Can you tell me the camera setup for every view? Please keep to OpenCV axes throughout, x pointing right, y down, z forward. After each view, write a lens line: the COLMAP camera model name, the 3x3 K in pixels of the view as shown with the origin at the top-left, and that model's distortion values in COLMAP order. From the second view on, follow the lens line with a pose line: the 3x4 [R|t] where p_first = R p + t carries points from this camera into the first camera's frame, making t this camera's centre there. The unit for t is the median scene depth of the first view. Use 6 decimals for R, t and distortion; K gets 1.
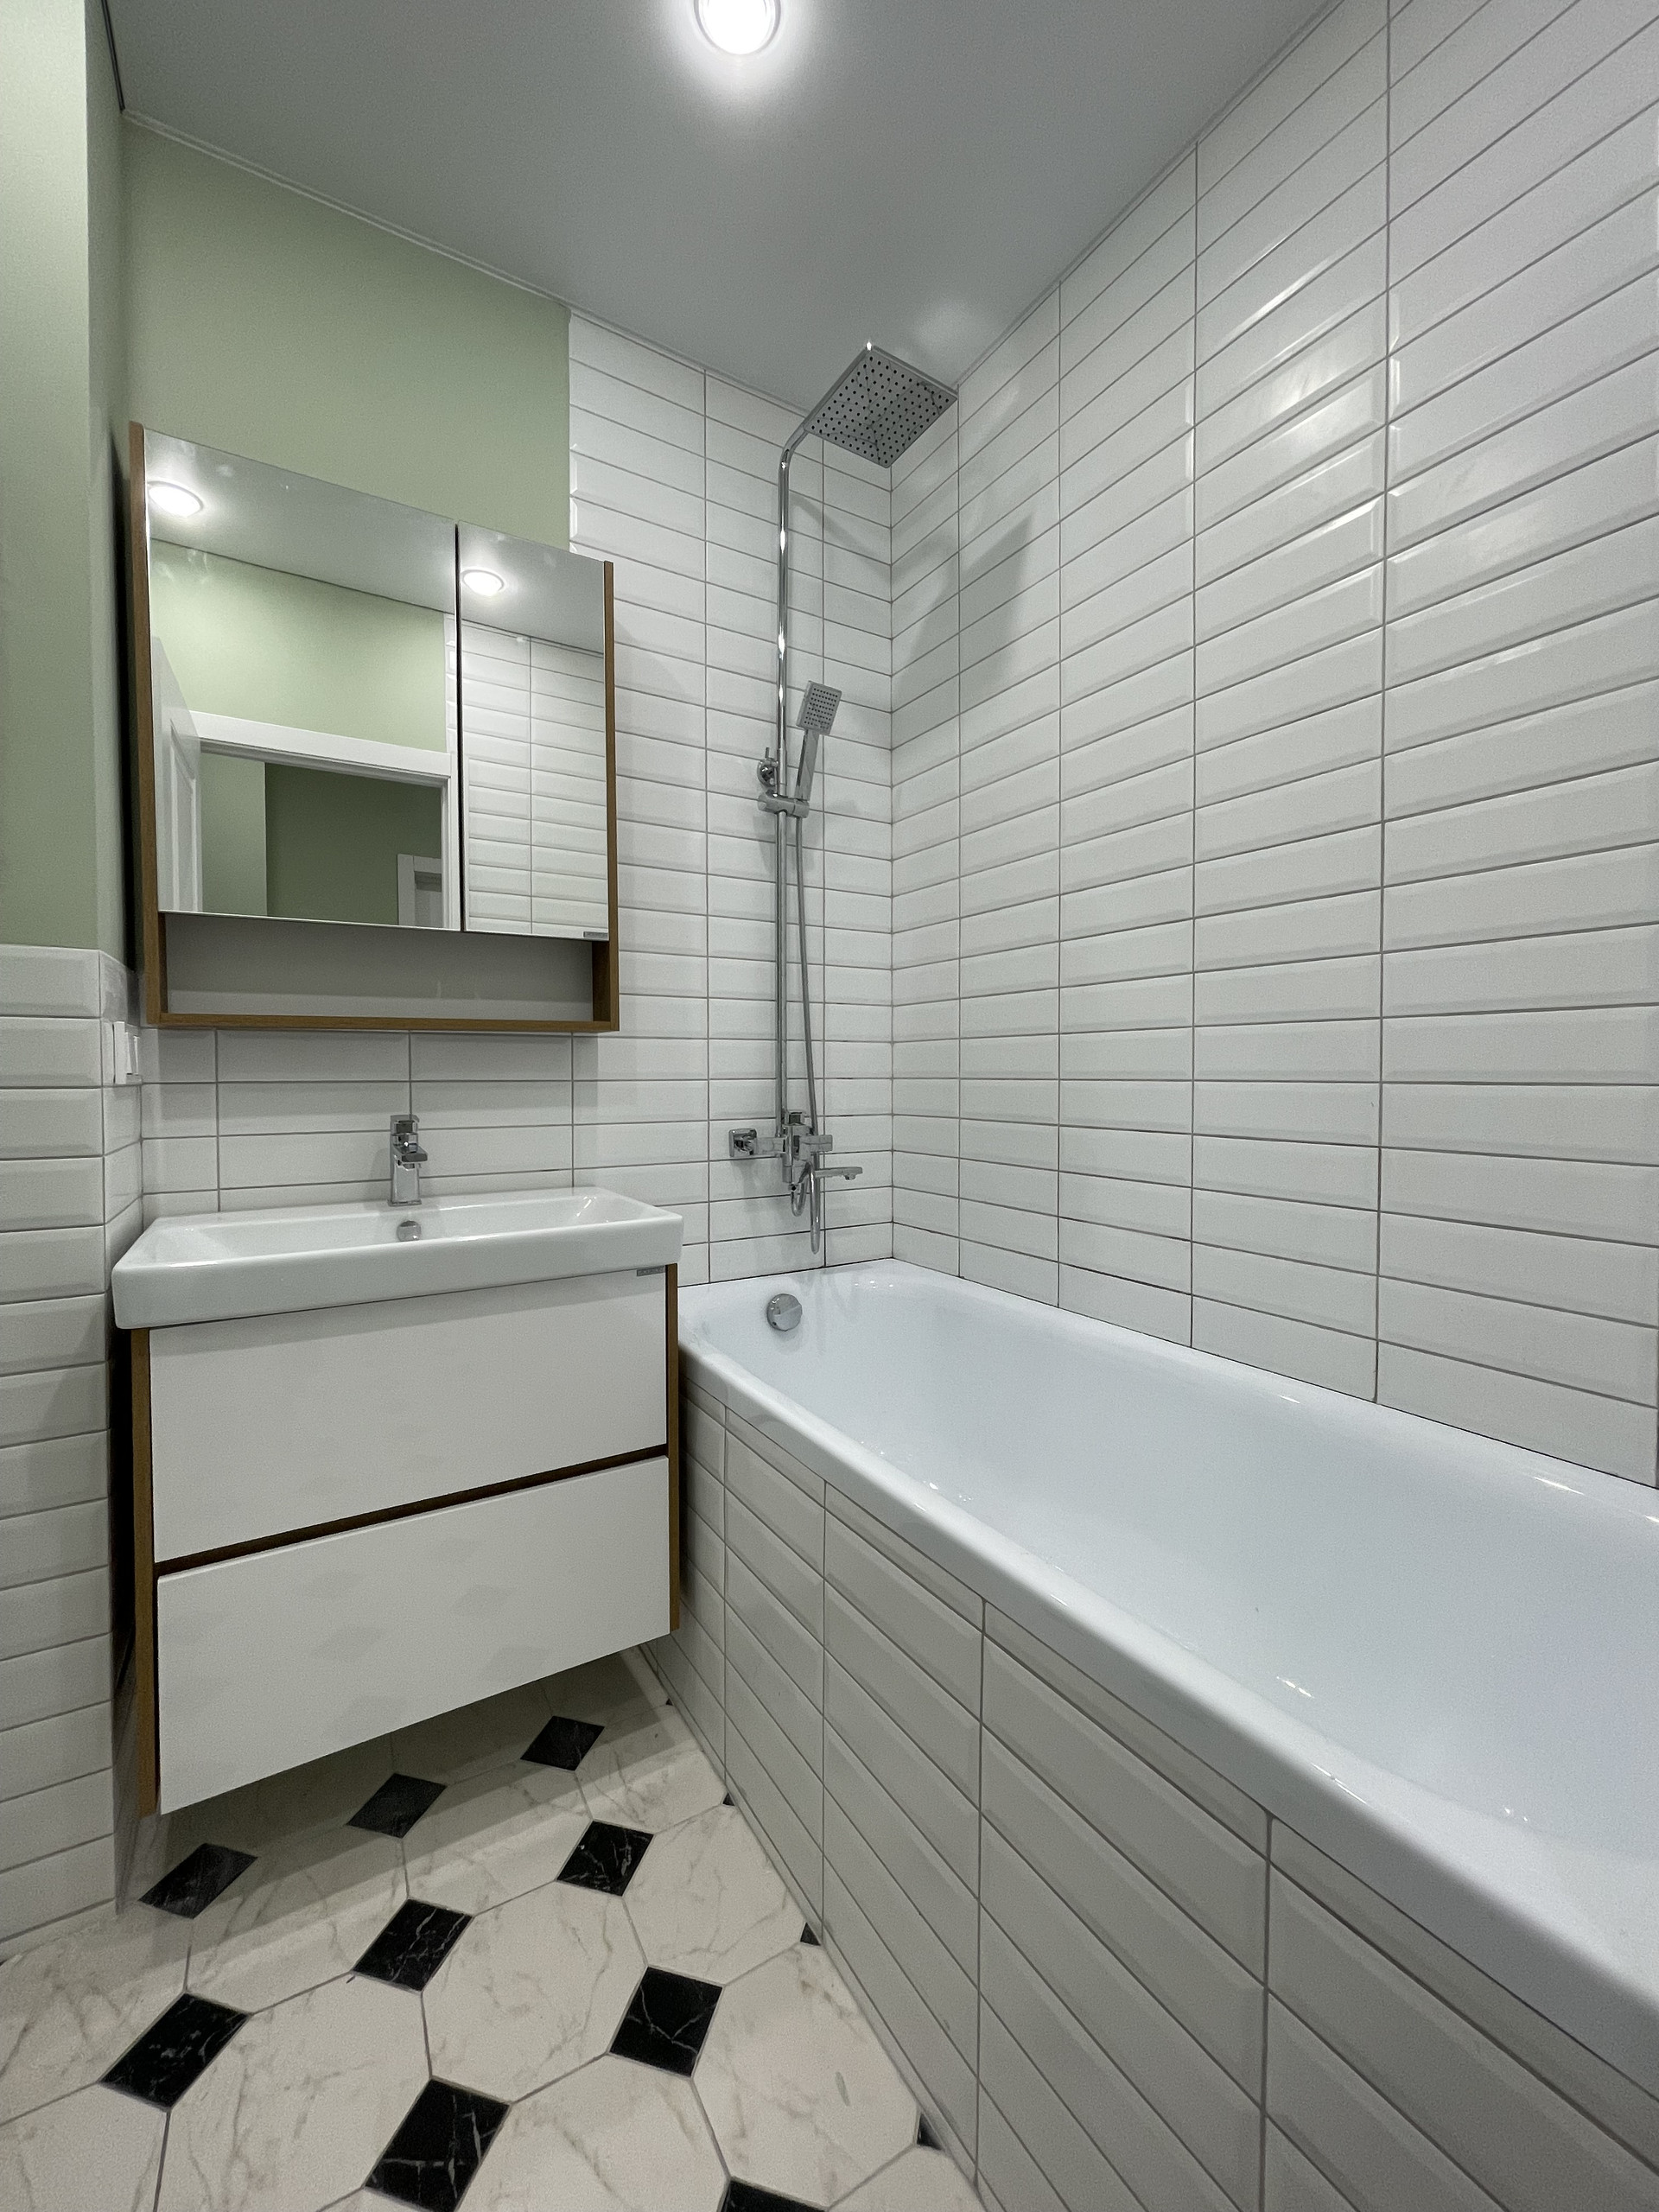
lens RADIAL K [[909.4, 0, 816.6], [0, 909.4, 1087.7], [0, 0, 1]] dist [0.001500, 0.001022]
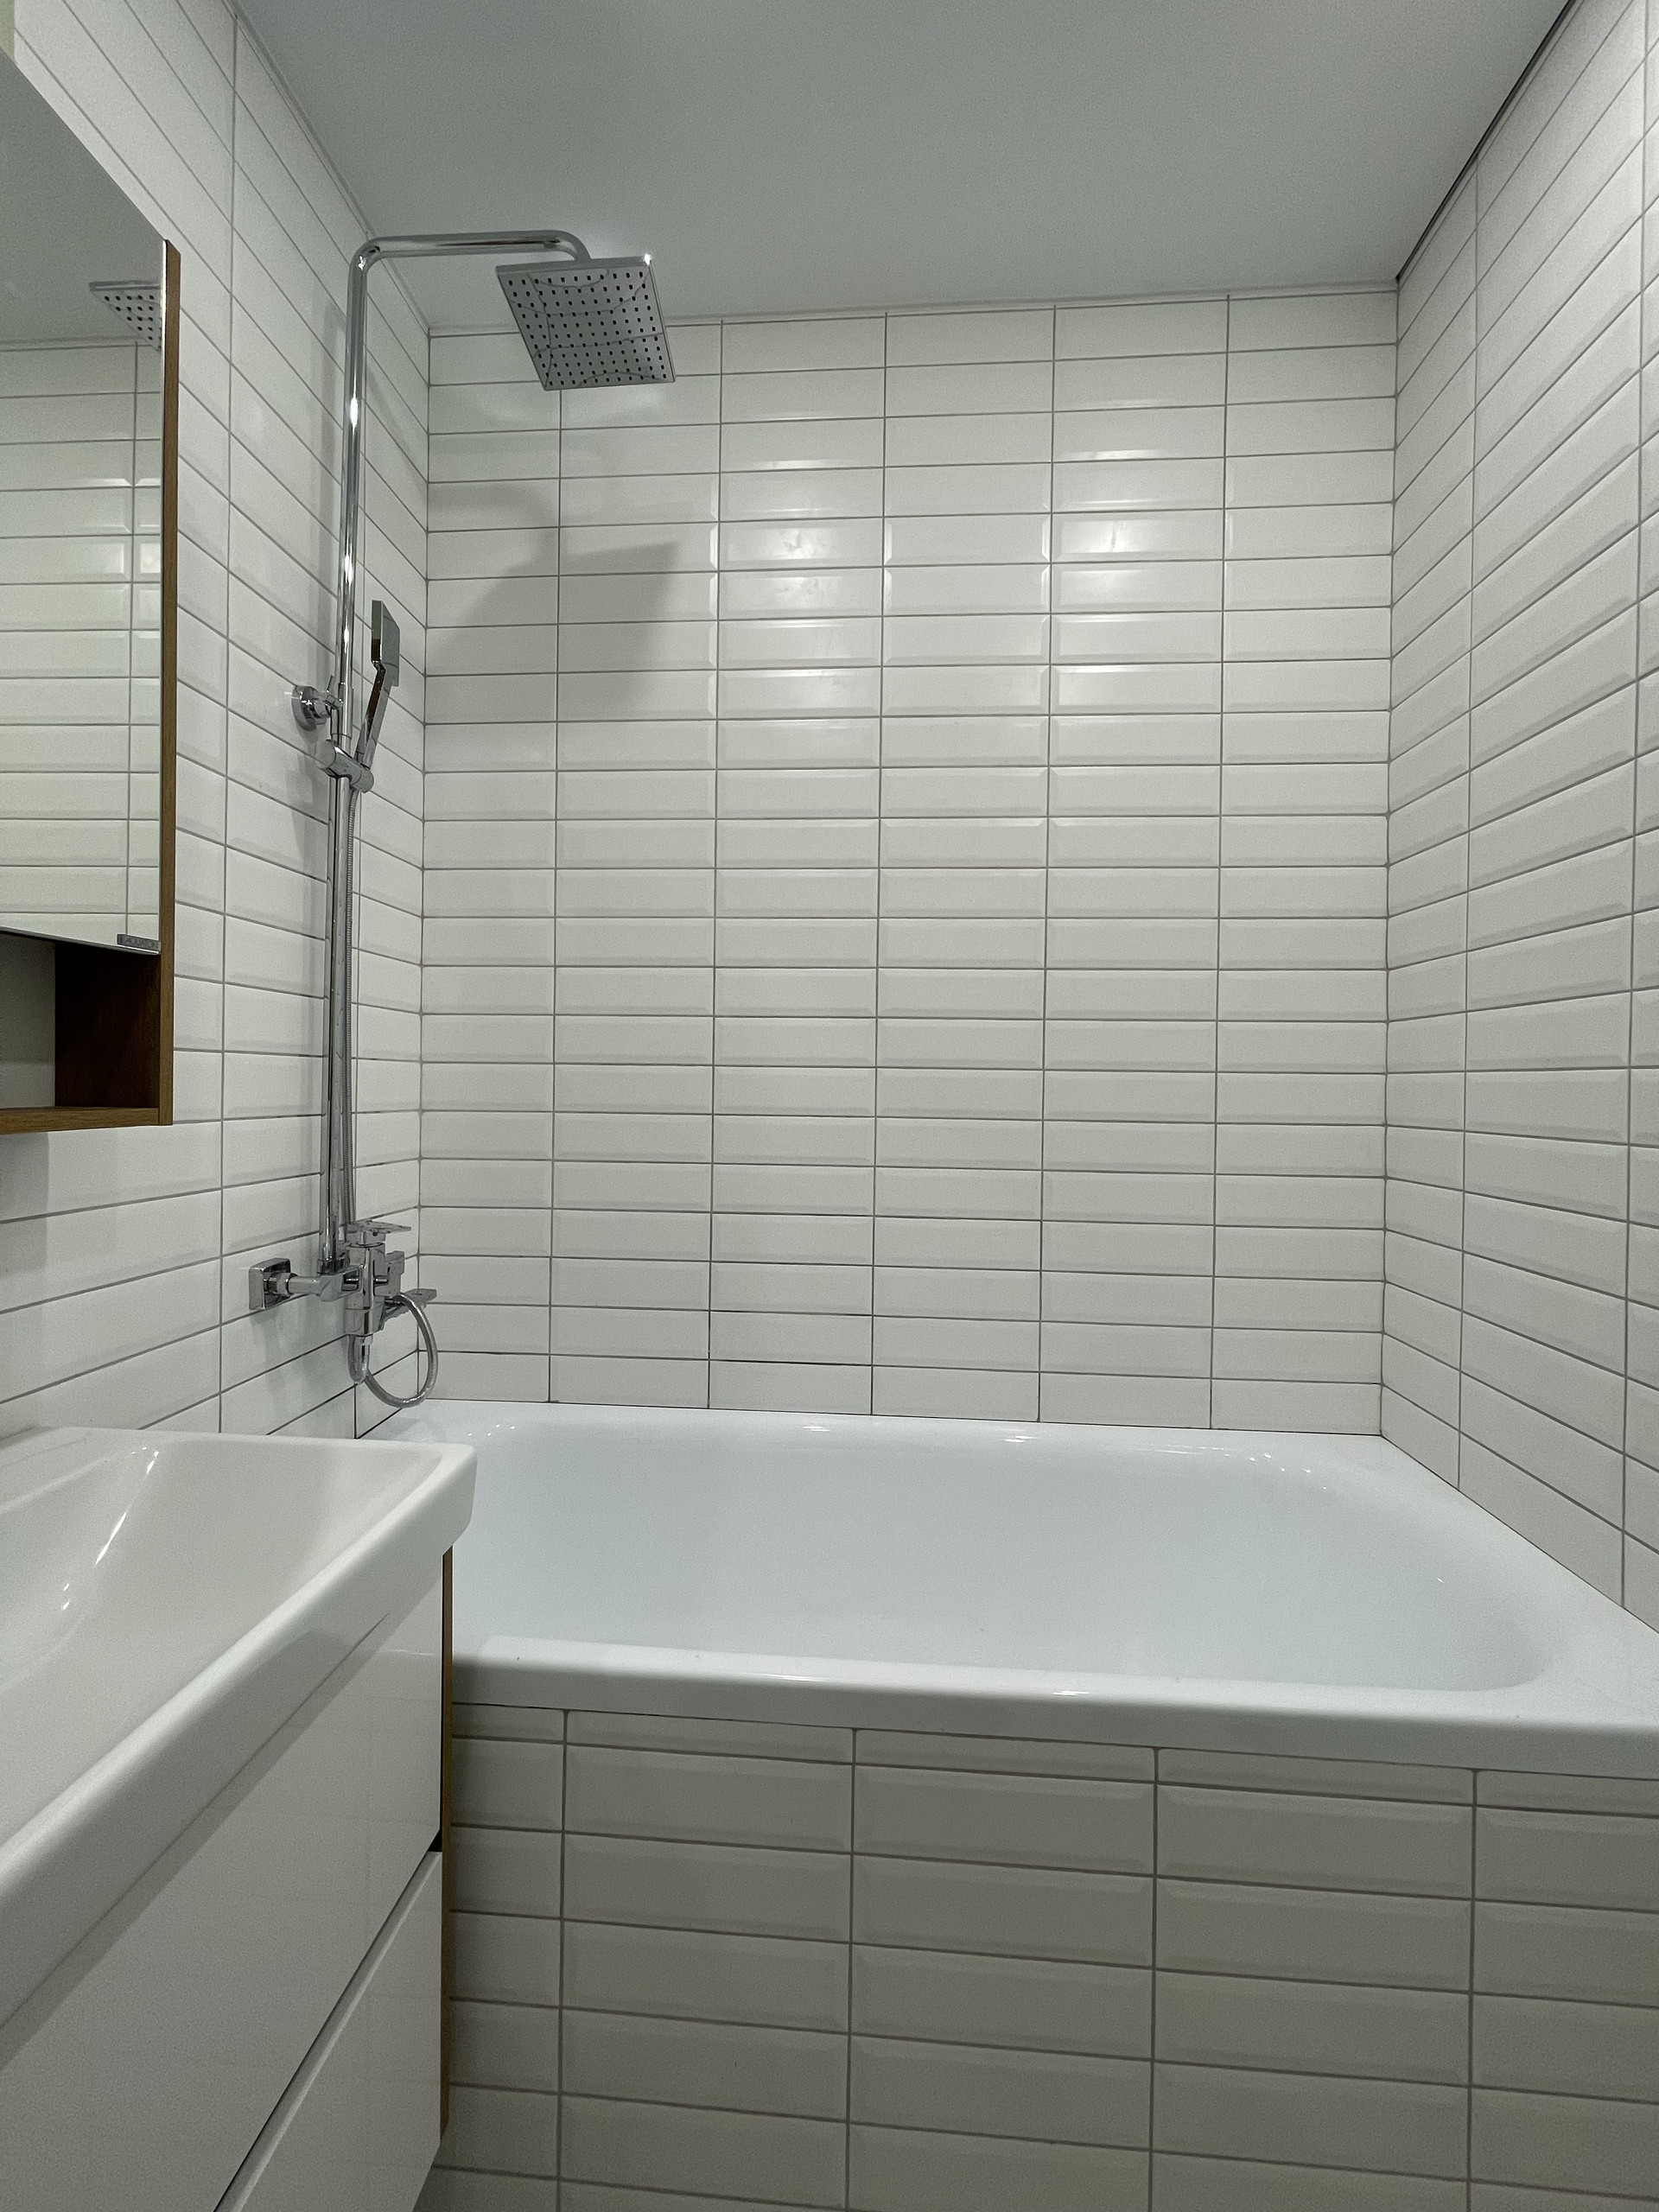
lens RADIAL K [[909.4, 0, 816.6], [0, 909.4, 1087.7], [0, 0, 1]] dist [0.001500, 0.001022]
pose [[0.568246, 0.006554, 0.822833, -0.424714], [-0.000300, 0.999970, -0.007757, -0.076717], [-0.822859, 0.004161, 0.568230, 0.366271]]
